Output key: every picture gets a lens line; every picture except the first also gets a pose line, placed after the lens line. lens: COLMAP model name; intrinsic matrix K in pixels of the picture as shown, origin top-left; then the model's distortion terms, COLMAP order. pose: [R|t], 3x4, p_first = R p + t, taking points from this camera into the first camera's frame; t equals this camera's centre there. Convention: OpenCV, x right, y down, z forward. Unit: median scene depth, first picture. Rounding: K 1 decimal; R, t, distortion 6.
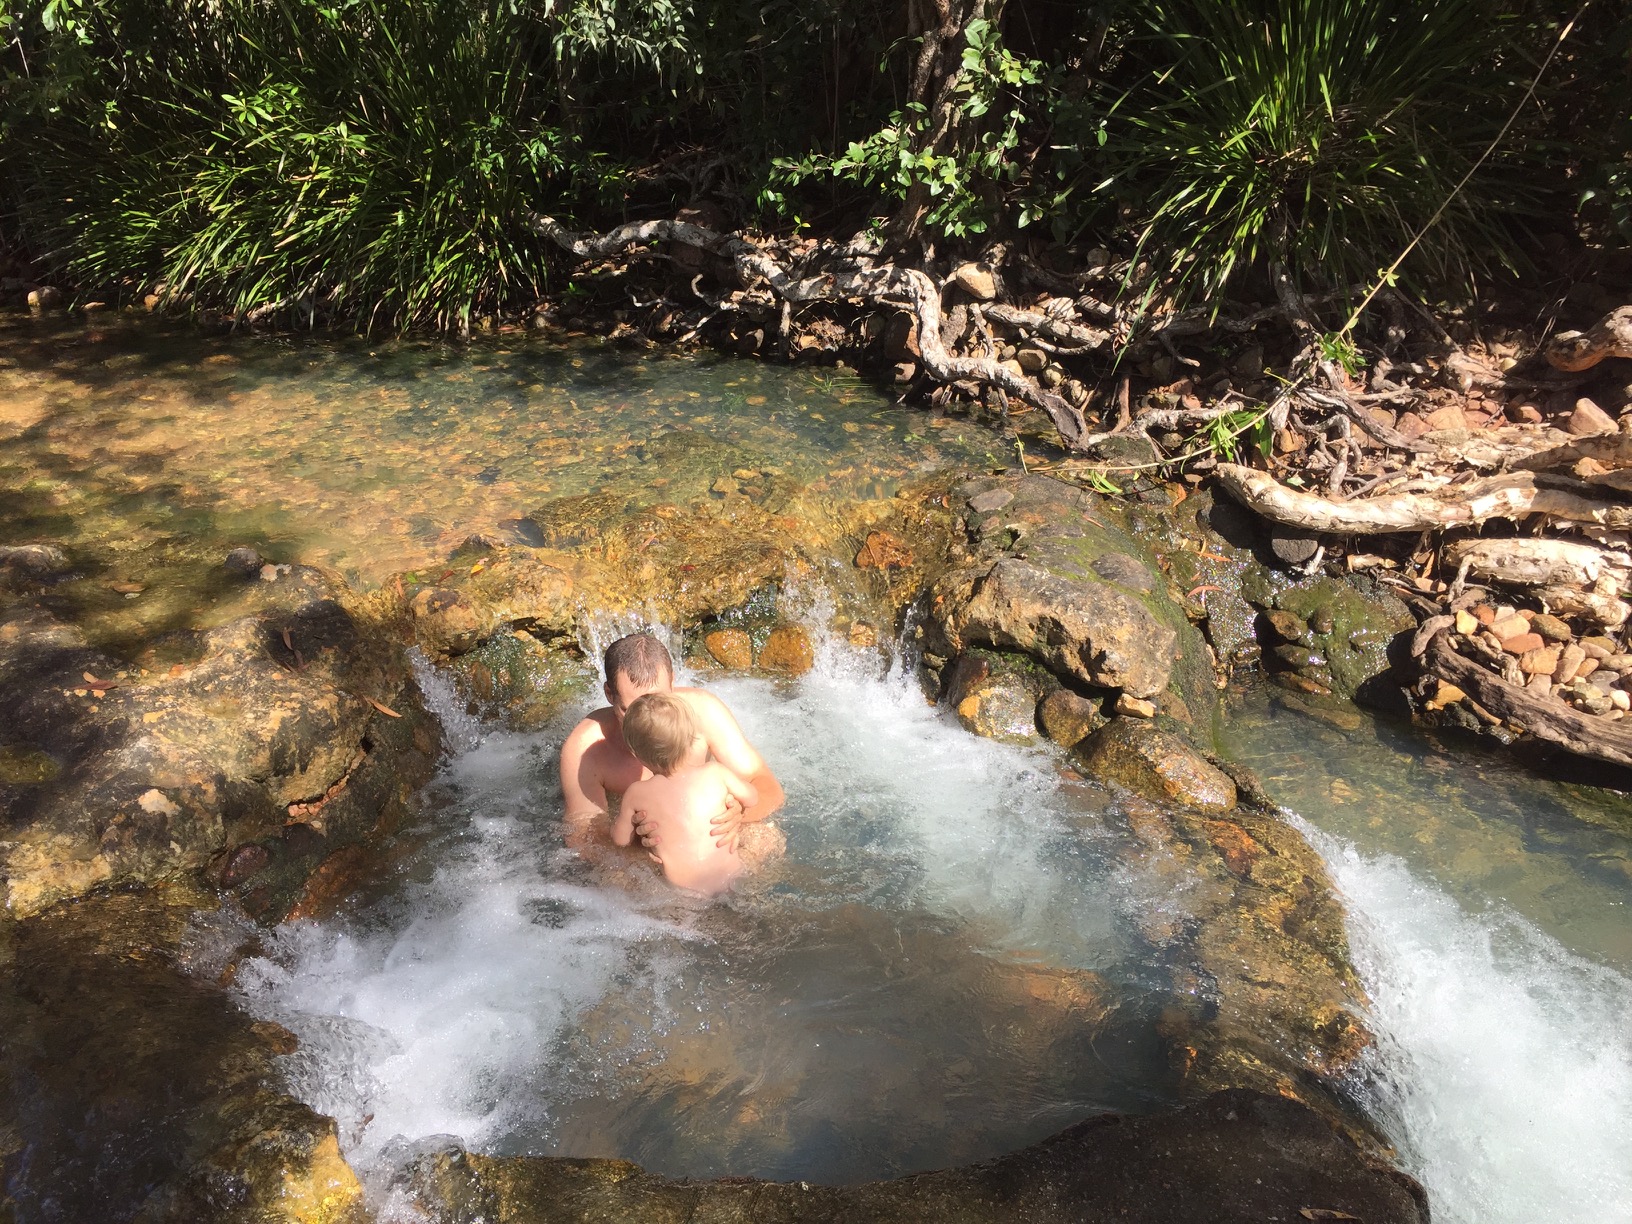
lens RADIAL K [[1396.8, 0, 816.0], [0, 1396.8, 612.0], [0, 0, 1]] dist [0.082804, -0.110421]
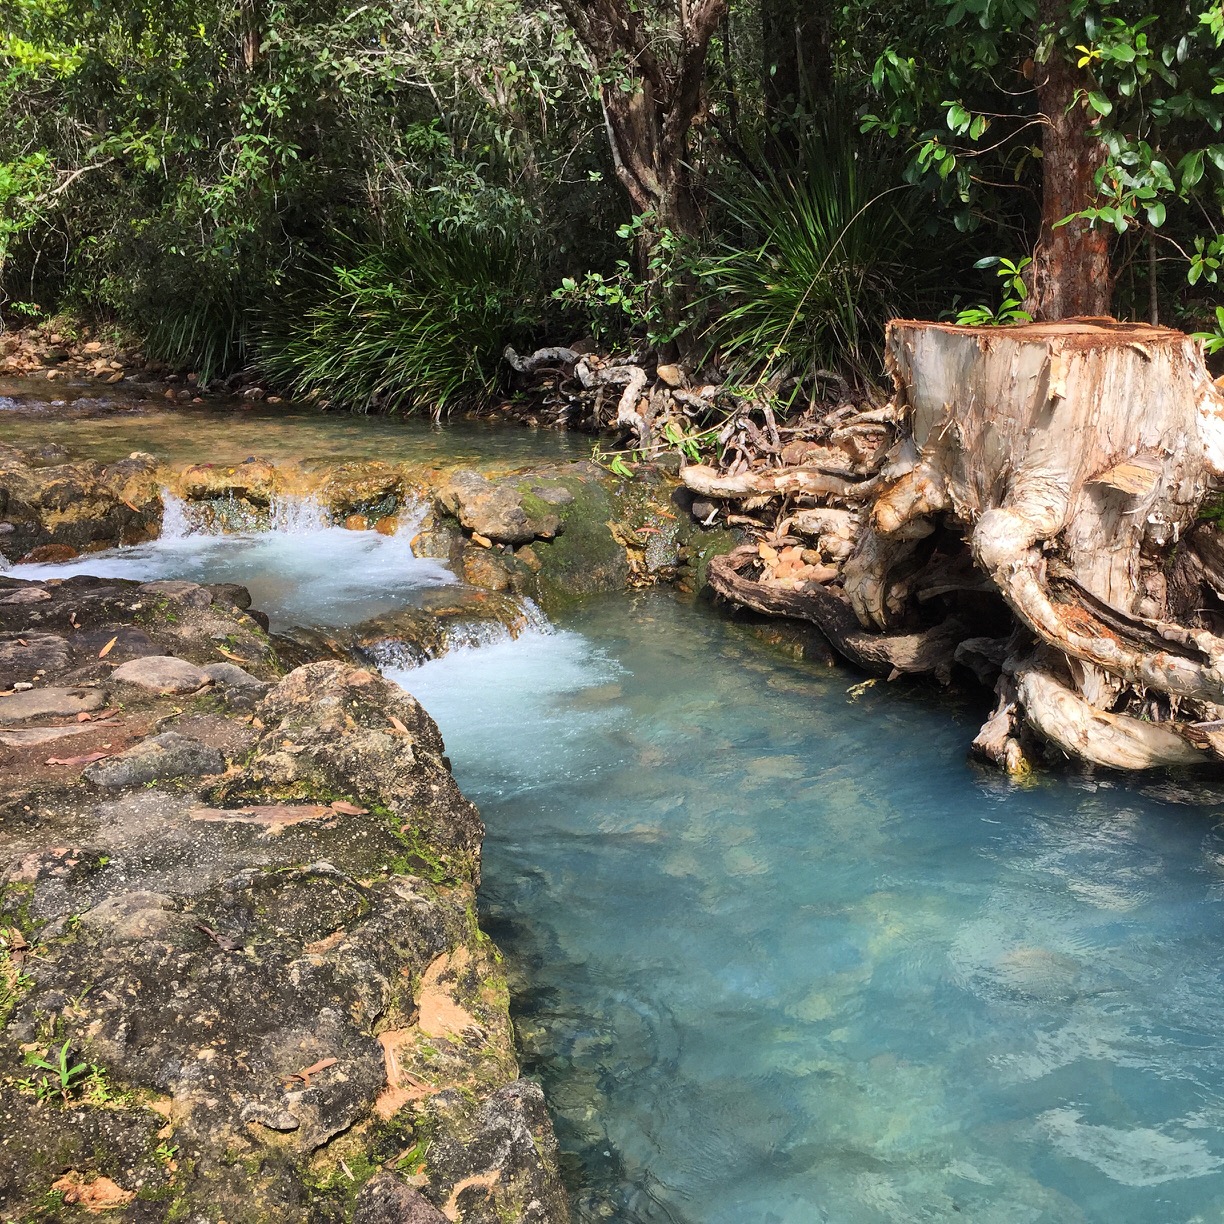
lens RADIAL K [[1395.6, 0, 813.3], [0, 1395.6, 609.5], [0, 0, 1]] dist [0.092283, -0.142203]
pose [[0.947070, 0.095653, -0.306446, 0.941106], [-0.153113, 0.973599, -0.169297, 0.310149], [0.282162, 0.207257, 0.936712, -0.421052]]
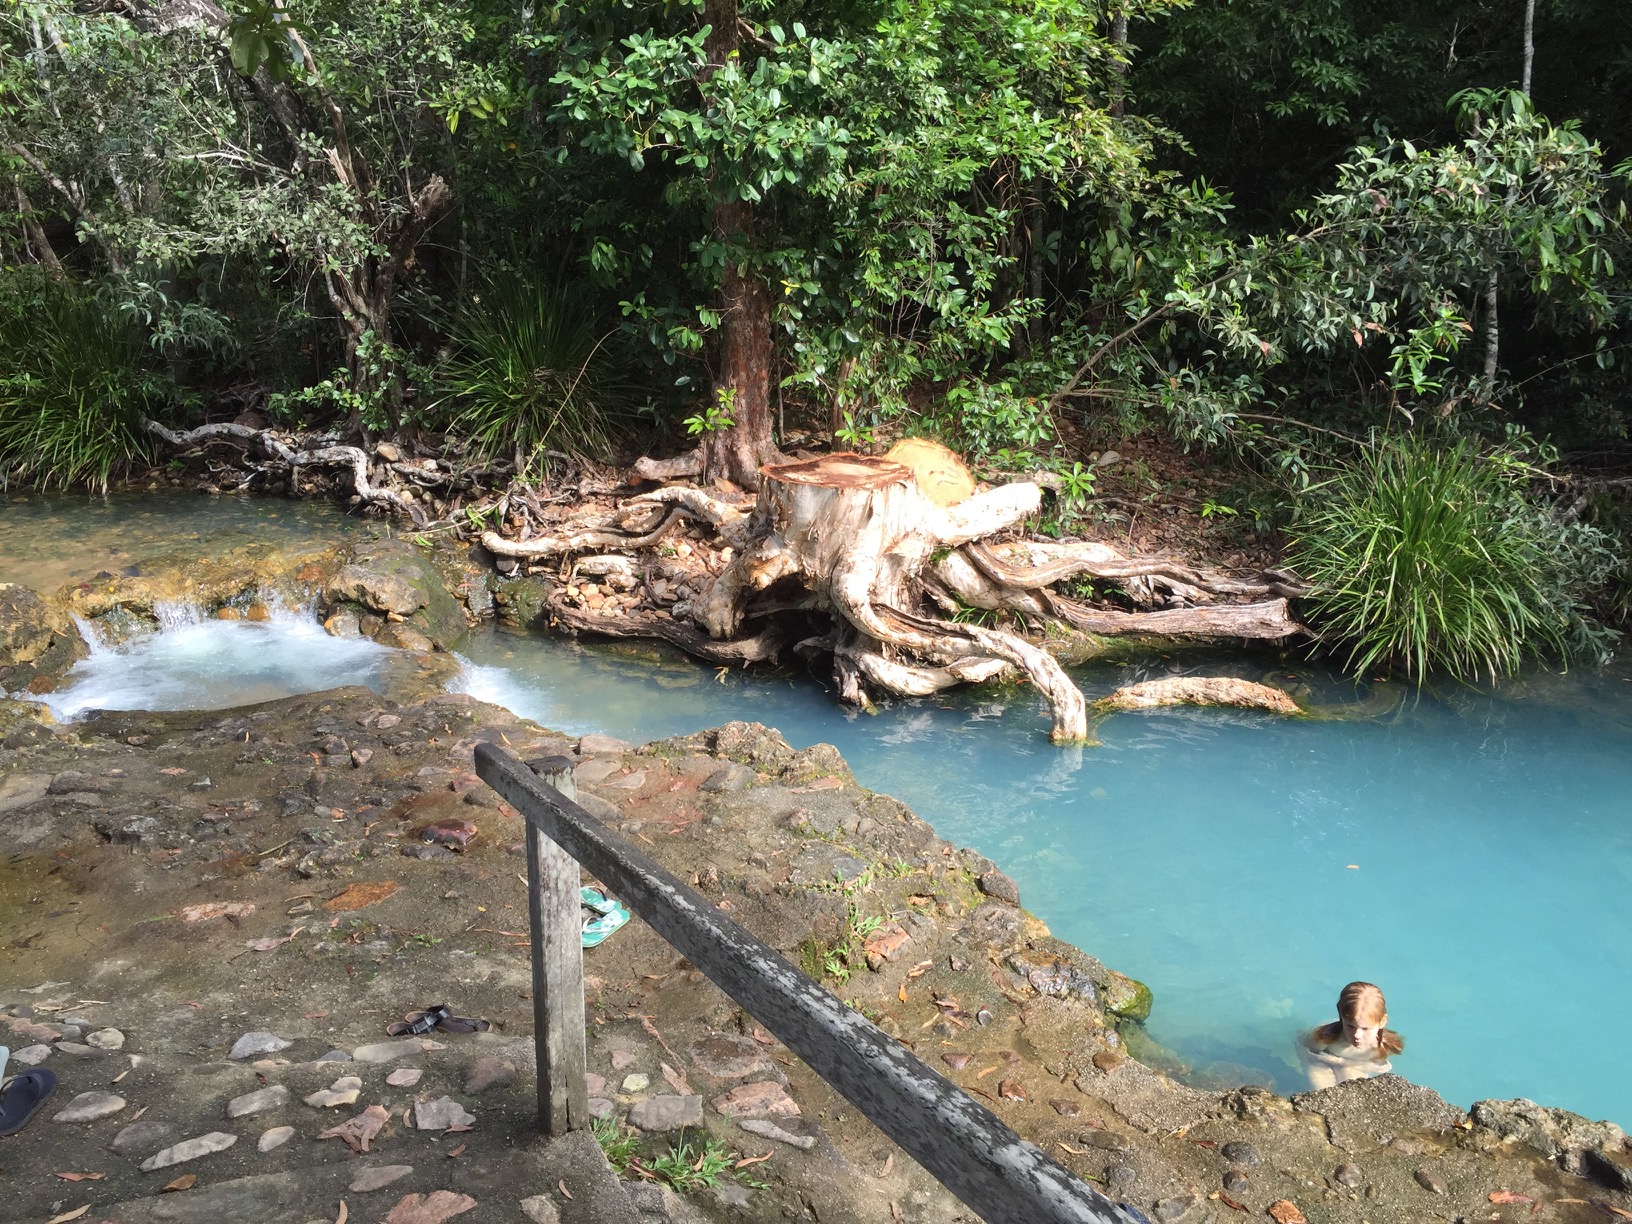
lens RADIAL K [[1396.8, 0, 816.0], [0, 1396.8, 612.0], [0, 0, 1]] dist [0.082804, -0.110421]
pose [[0.977680, -0.049302, 0.204233, 0.356998], [0.073895, 0.990660, -0.114593, 0.316892], [-0.196676, 0.127127, 0.972192, -1.243883]]
